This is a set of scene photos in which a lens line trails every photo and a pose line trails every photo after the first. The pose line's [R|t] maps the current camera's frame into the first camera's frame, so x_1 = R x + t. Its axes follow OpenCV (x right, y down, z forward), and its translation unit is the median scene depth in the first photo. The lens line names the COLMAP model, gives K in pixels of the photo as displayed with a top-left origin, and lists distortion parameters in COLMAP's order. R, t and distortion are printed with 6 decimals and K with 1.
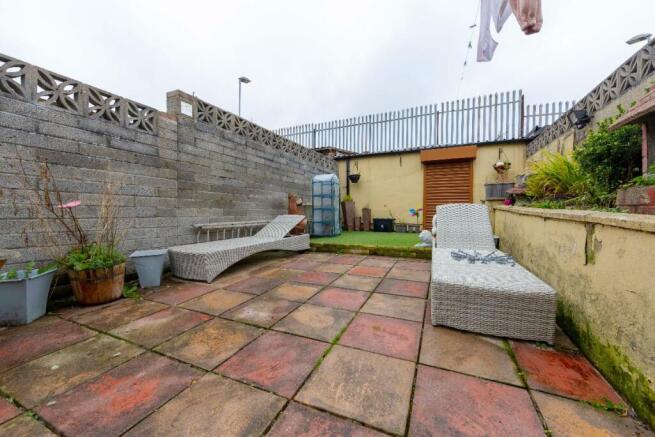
lens RADIAL K [[257.4, 0, 330.1], [0, 257.4, 216.9], [0, 0, 1]] dist [-0.000560, 0.000175]
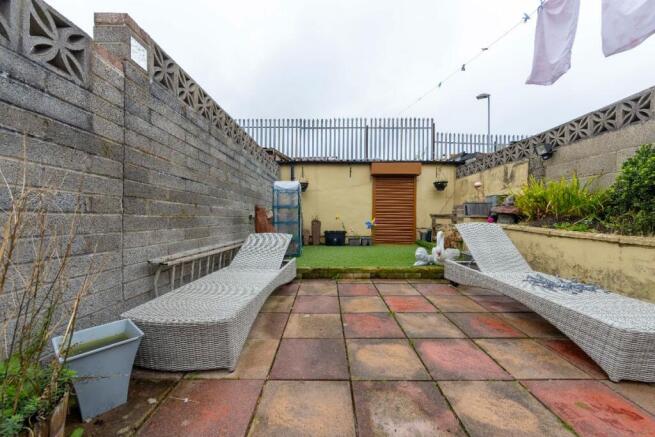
lens RADIAL K [[257.1, 0, 330.3], [0, 257.1, 220.9], [0, 0, 1]] dist [-0.001851, -0.000064]
pose [[0.910750, 0.000317, 0.412958, -0.350206], [0.003167, 0.999965, -0.007751, -0.044193], [-0.412946, 0.008367, 0.910717, 0.276633]]
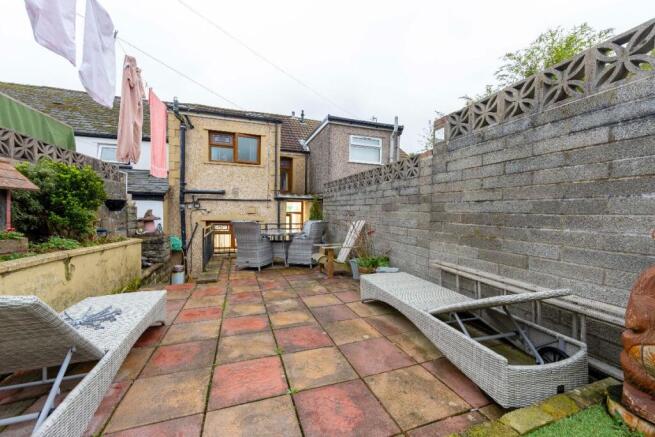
lens RADIAL K [[257.4, 0, 330.1], [0, 257.4, 216.9], [0, 0, 1]] dist [-0.000560, 0.000175]
pose [[-0.731986, 0.005563, -0.681297, 0.320341], [-0.025326, 0.999053, 0.035367, -0.126701], [0.680849, 0.043142, -0.731152, 1.222345]]
